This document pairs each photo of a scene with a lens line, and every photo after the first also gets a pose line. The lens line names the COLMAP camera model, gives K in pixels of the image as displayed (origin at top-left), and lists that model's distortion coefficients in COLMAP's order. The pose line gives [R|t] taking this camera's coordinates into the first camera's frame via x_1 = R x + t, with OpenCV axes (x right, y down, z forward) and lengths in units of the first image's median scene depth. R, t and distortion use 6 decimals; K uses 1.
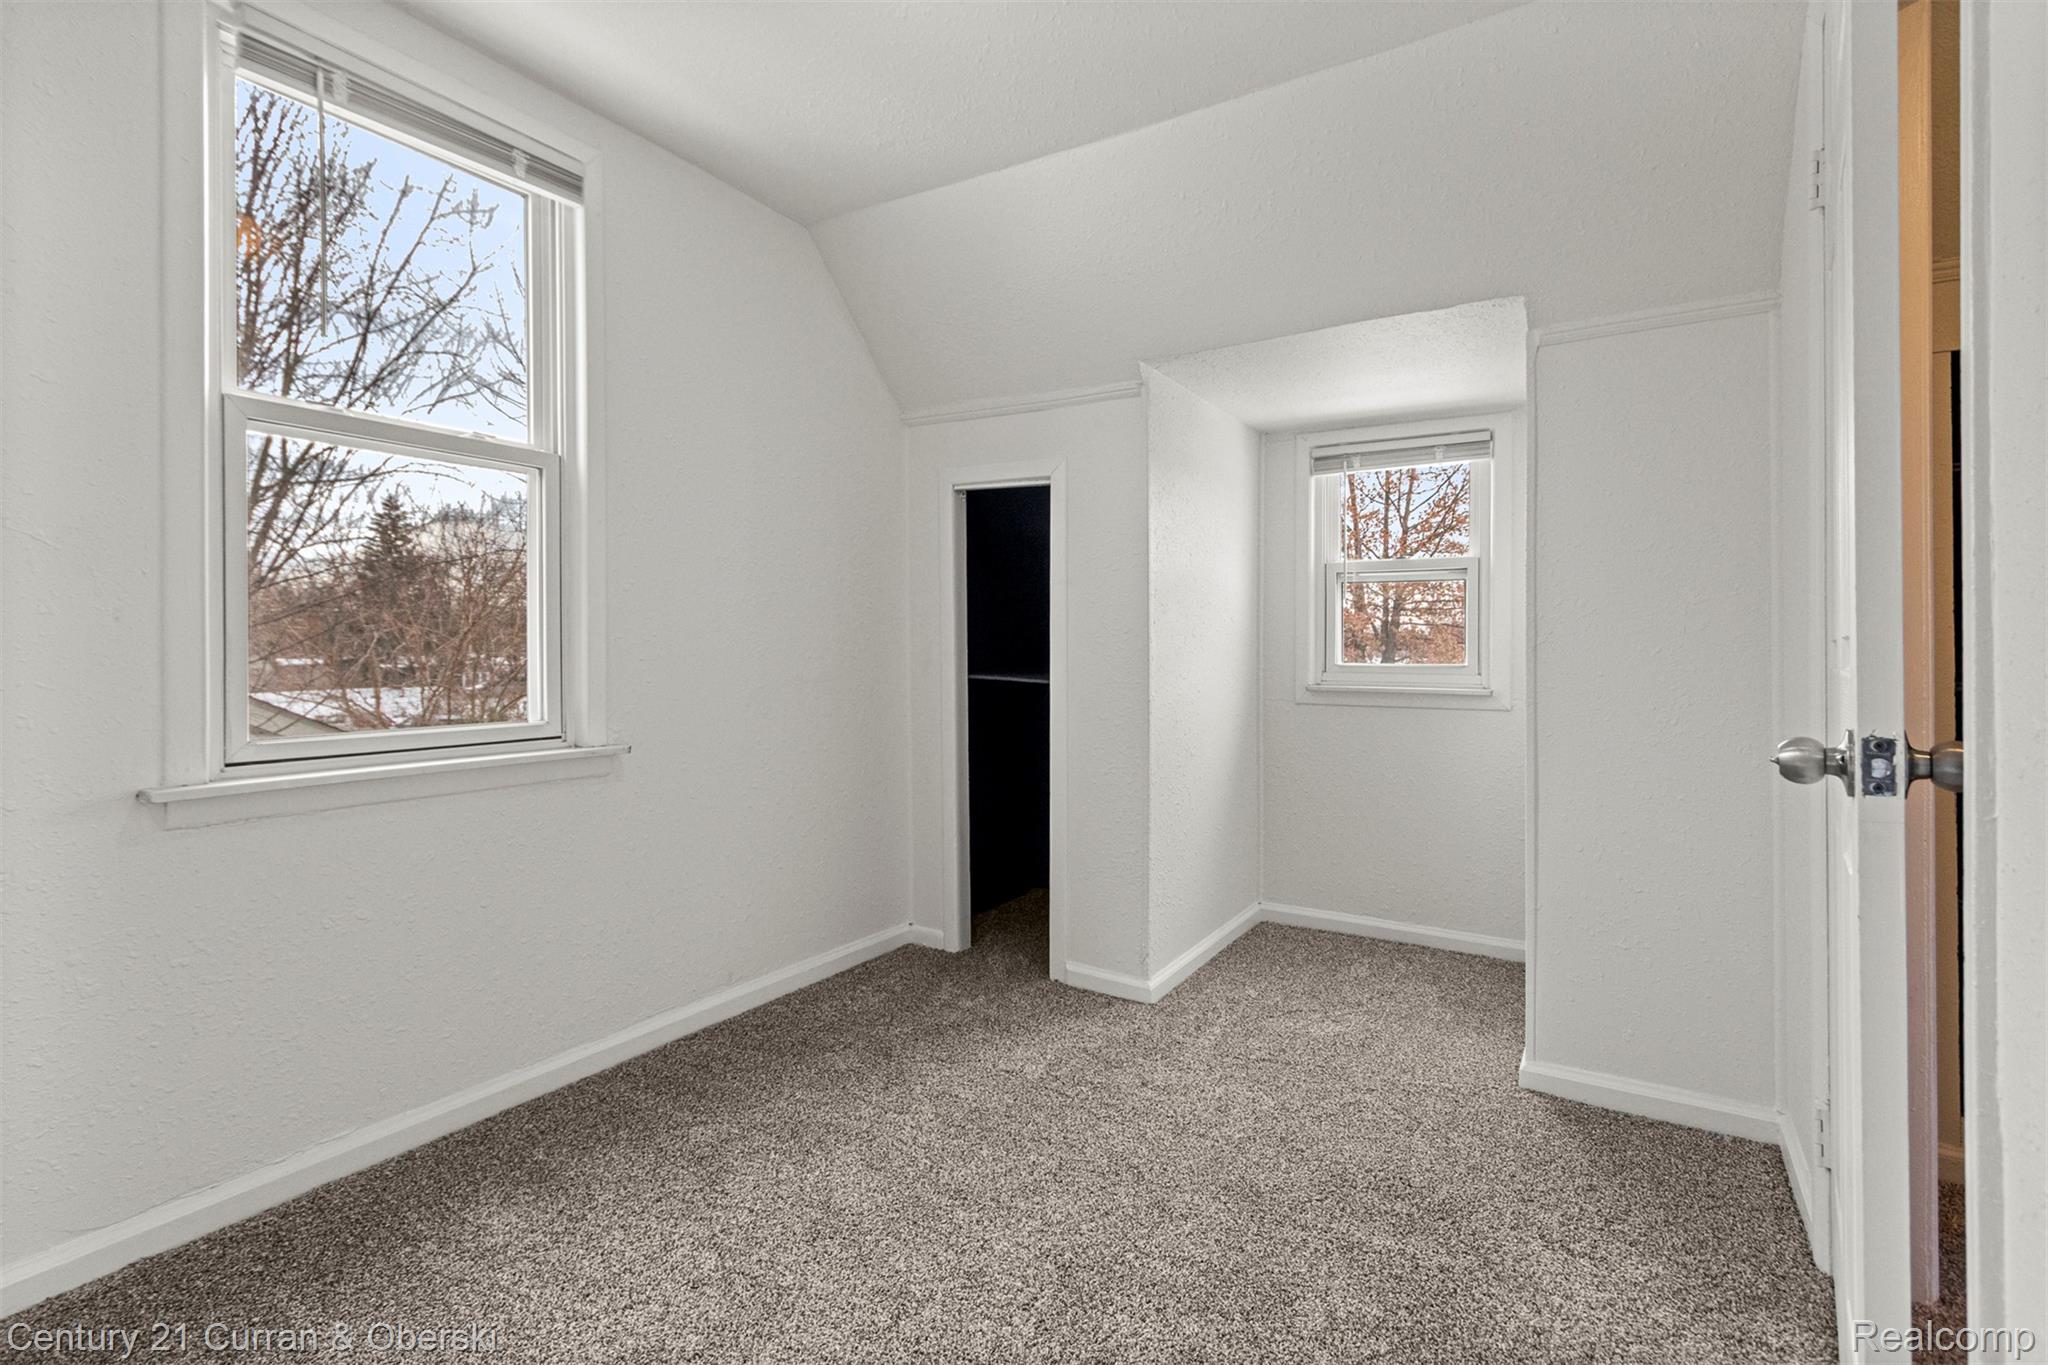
lens RADIAL K [[968.0, 0, 1018.9], [0, 968.0, 650.8], [0, 0, 1]] dist [0.000316, 0.000016]
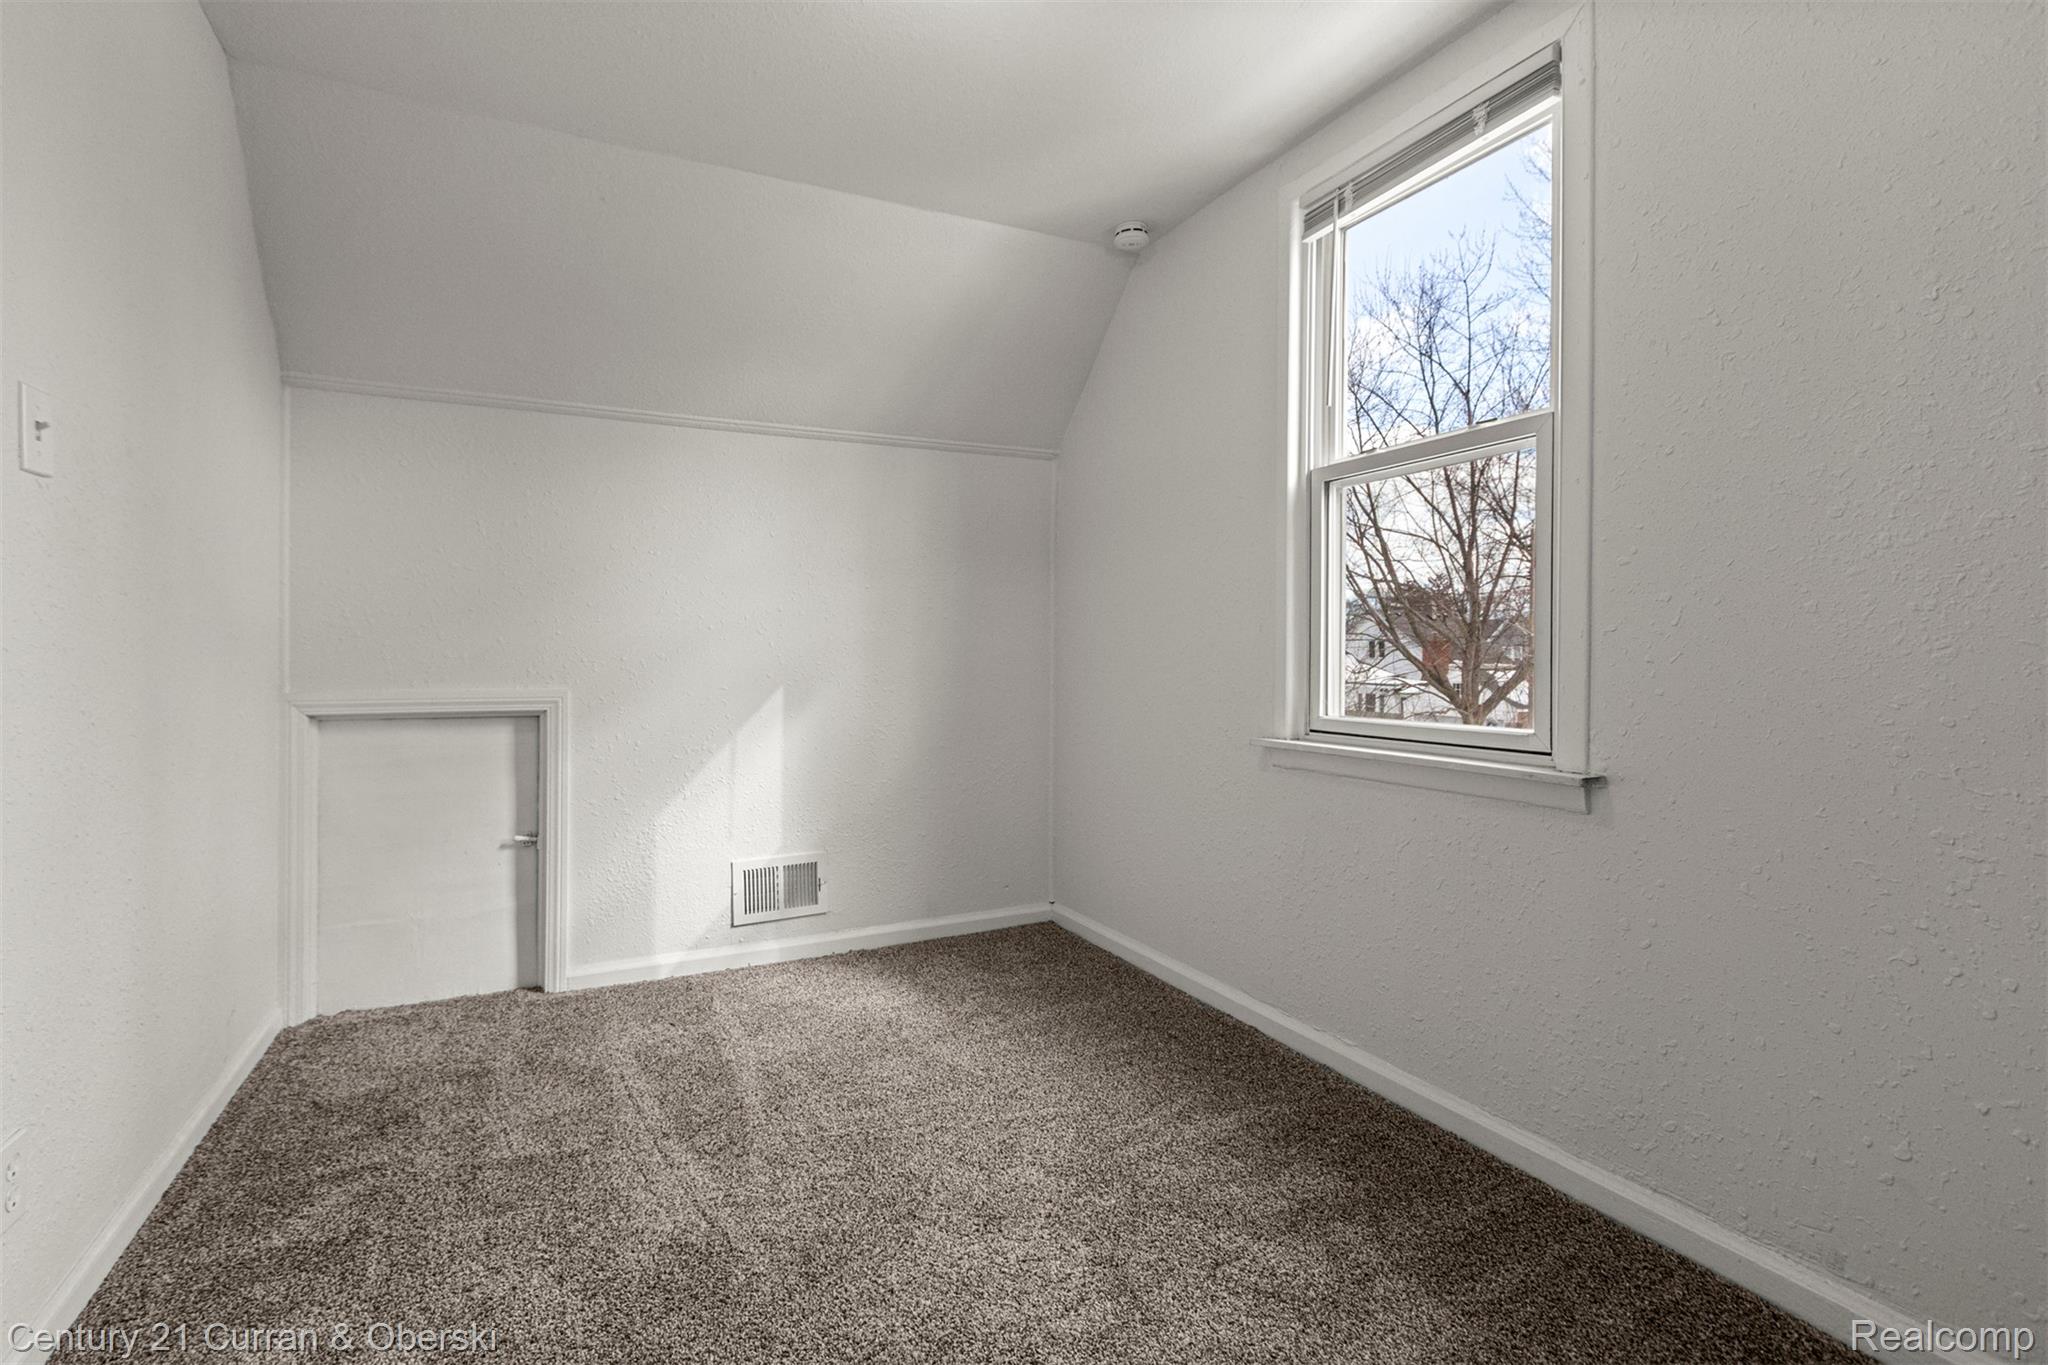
lens RADIAL K [[941.6, 0, 1015.5], [0, 941.6, 661.9], [0, 0, 1]] dist [0.000584, 0.000084]
pose [[-0.529764, 0.002141, -0.848142, 0.337403], [-0.004769, 0.999973, 0.005503, 0.005012], [0.848131, 0.006960, -0.529740, 0.783531]]
